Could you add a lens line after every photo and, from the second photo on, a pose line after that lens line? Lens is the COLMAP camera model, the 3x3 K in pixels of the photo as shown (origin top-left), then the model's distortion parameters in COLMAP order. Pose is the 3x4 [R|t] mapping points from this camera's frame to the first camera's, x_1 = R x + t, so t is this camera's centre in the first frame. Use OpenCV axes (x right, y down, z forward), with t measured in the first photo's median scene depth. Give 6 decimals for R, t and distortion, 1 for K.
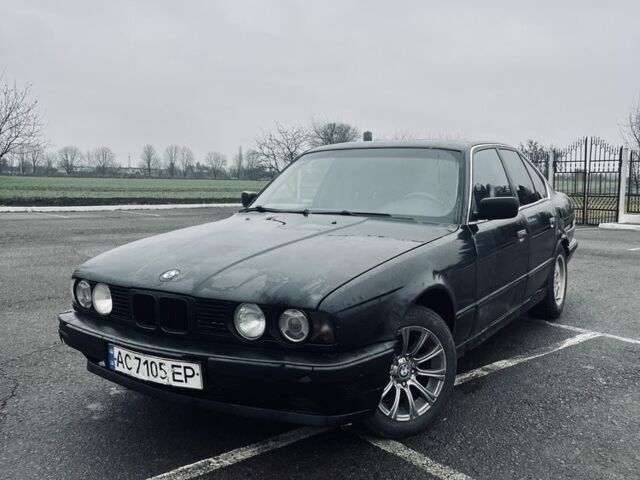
lens RADIAL K [[647.0, 0, 320.0], [0, 647.0, 240.0], [0, 0, 1]] dist [0.095909, -0.155469]
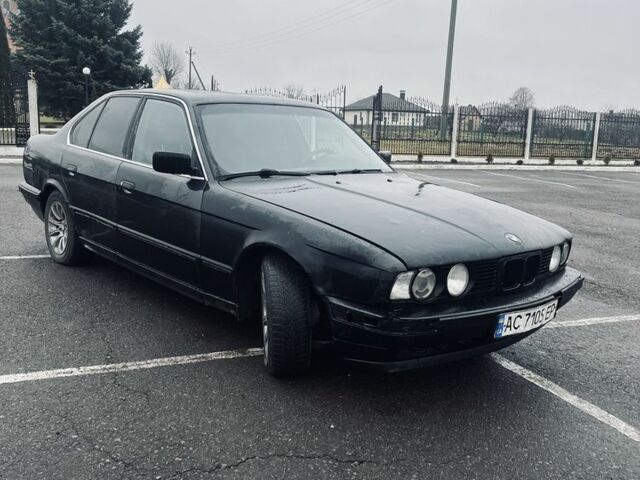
lens RADIAL K [[647.0, 0, 320.0], [0, 647.0, 240.0], [0, 0, 1]] dist [0.095909, -0.155469]
pose [[0.281274, -0.173472, 0.943818, -1.449859], [0.057465, 0.984805, 0.163880, -0.153761], [-0.957905, 0.008141, 0.286969, 1.037406]]
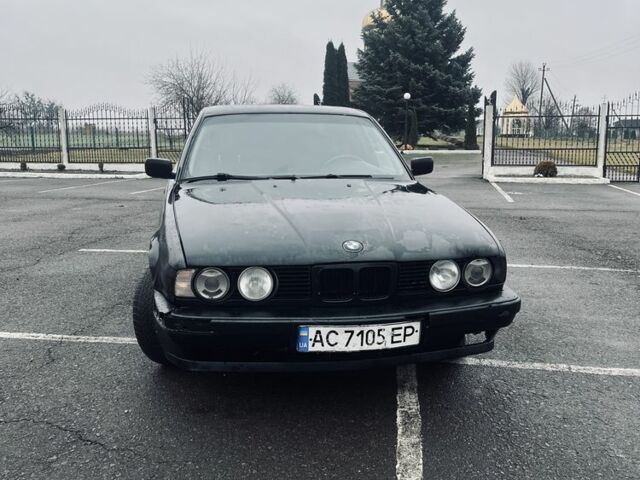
lens RADIAL K [[647.0, 0, 320.0], [0, 647.0, 240.0], [0, 0, 1]] dist [0.095909, -0.155469]
pose [[0.738491, -0.118190, 0.663824, -0.972186], [0.071771, 0.992703, 0.096901, -0.058380], [-0.670432, -0.023918, 0.741585, 0.300997]]
